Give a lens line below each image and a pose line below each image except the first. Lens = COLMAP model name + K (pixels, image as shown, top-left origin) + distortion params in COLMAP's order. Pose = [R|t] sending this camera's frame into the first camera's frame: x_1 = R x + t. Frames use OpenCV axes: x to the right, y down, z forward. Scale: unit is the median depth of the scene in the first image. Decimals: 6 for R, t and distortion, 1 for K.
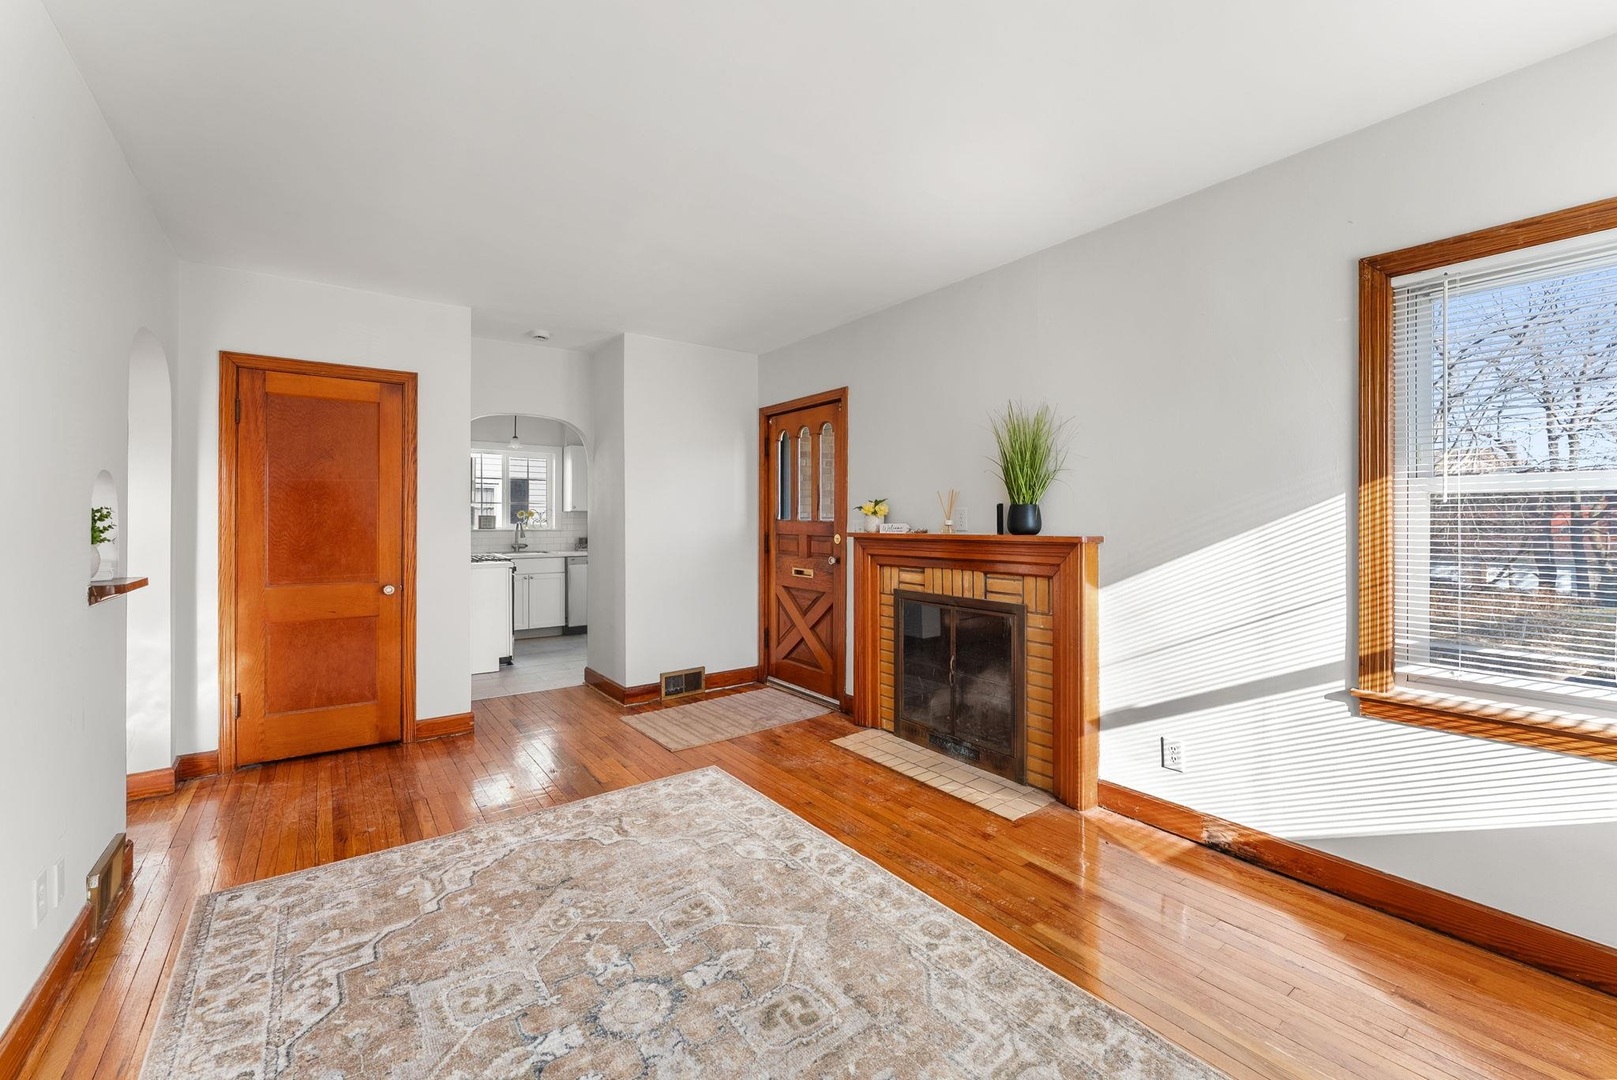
lens RADIAL K [[652.2, 0, 808.1], [0, 652.2, 526.3], [0, 0, 1]] dist [-0.001021, -0.000487]
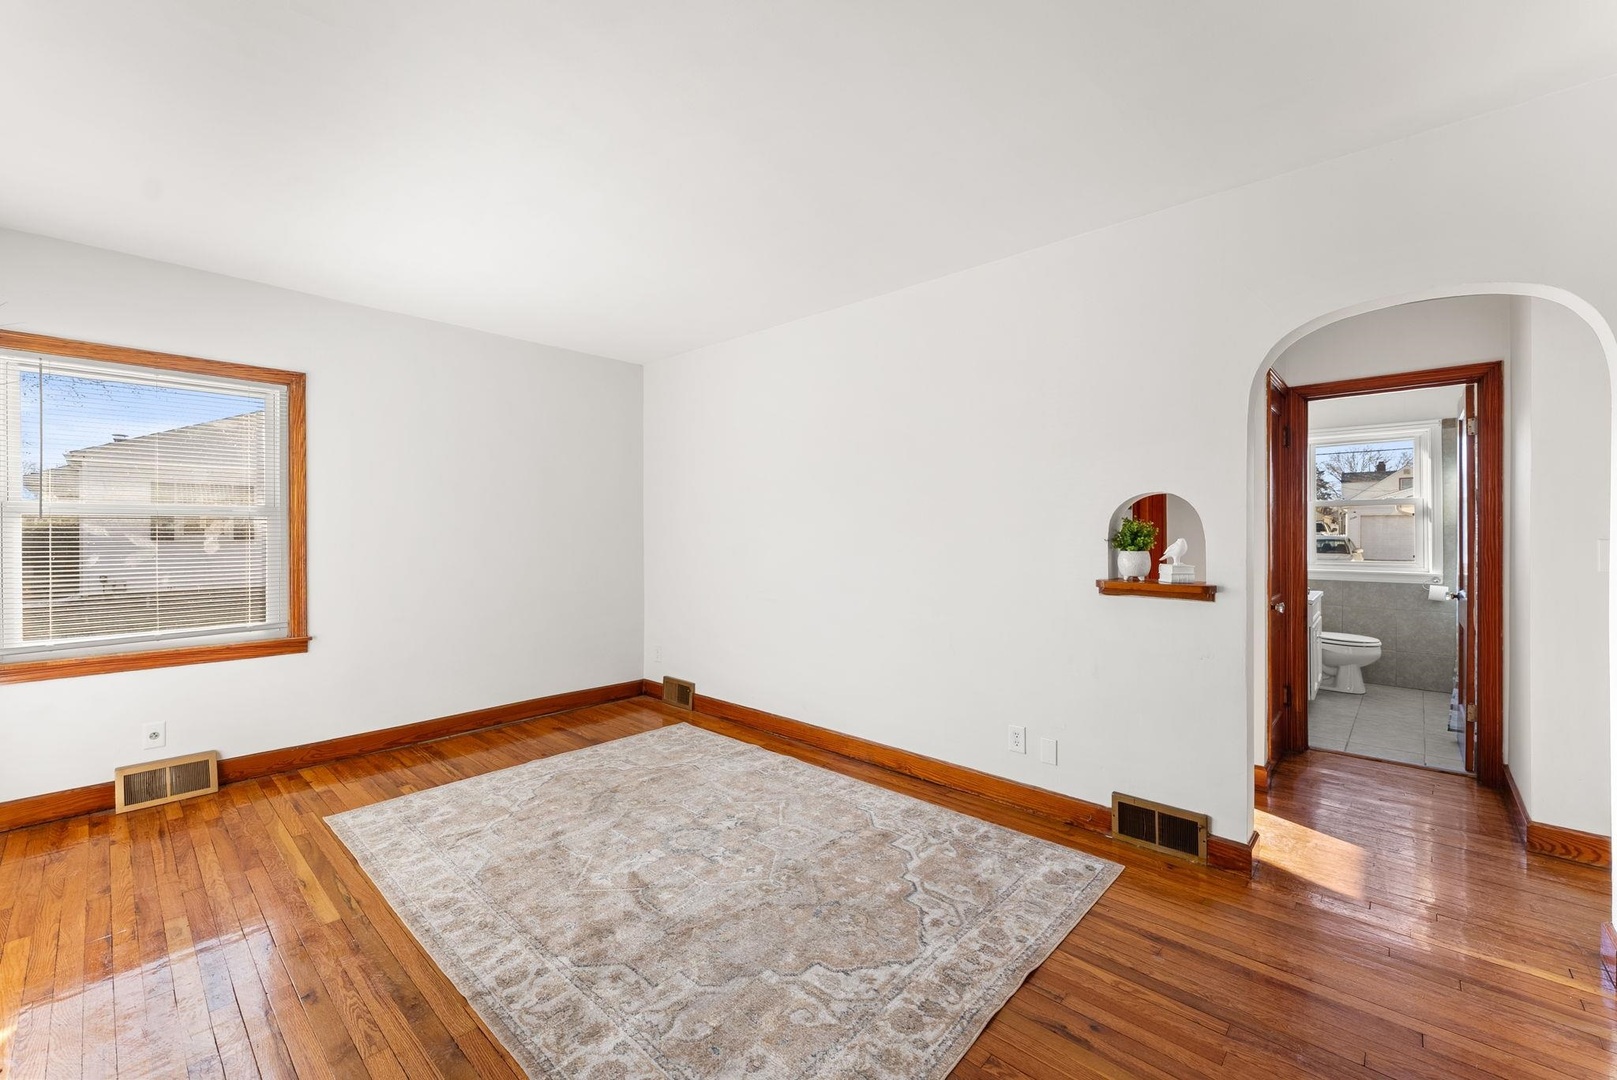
lens RADIAL K [[652.2, 0, 810.6], [0, 652.2, 531.7], [0, 0, 1]] dist [-0.001021, -0.000487]
pose [[-0.979274, 0.000556, -0.202538, -0.118031], [-0.000161, 0.999994, 0.003526, -0.010052], [0.202539, 0.003485, -0.979268, 1.330266]]
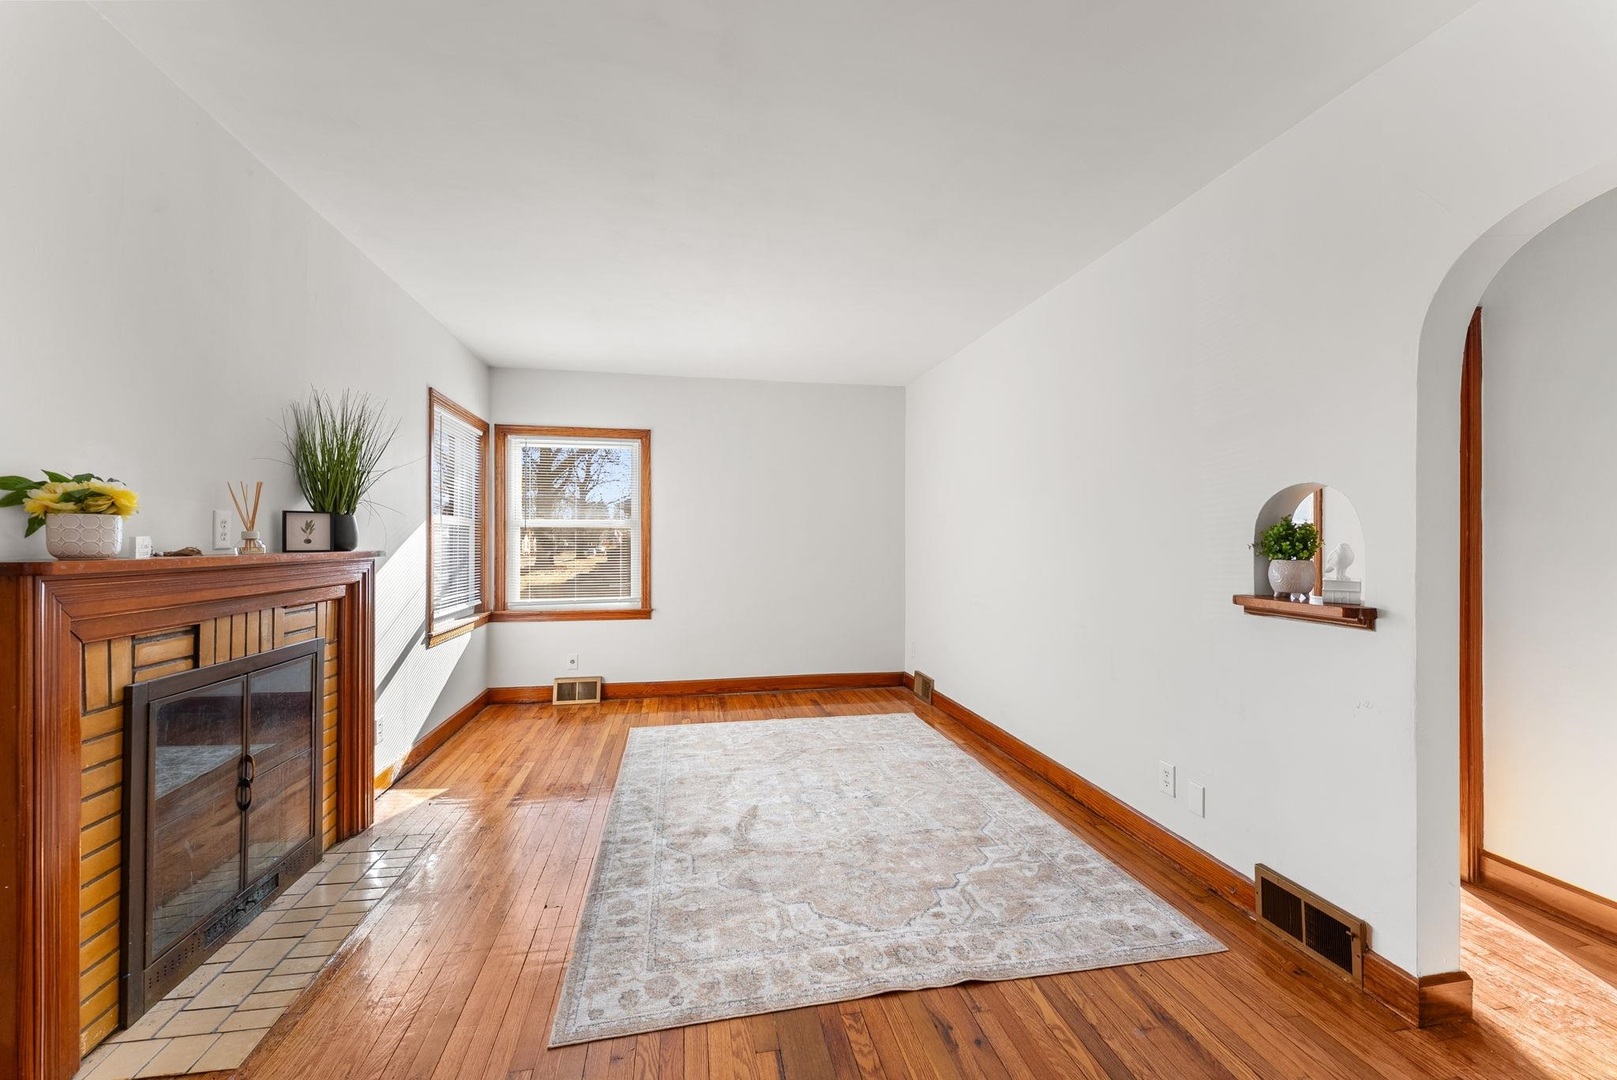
lens RADIAL K [[652.2, 0, 818.4], [0, 652.2, 543.7], [0, 0, 1]] dist [-0.001021, -0.000487]
pose [[-0.910070, -0.003329, 0.414441, -0.529342], [-0.000349, 0.999974, 0.007266, -0.002806], [-0.414454, 0.006468, -0.910047, 1.375843]]
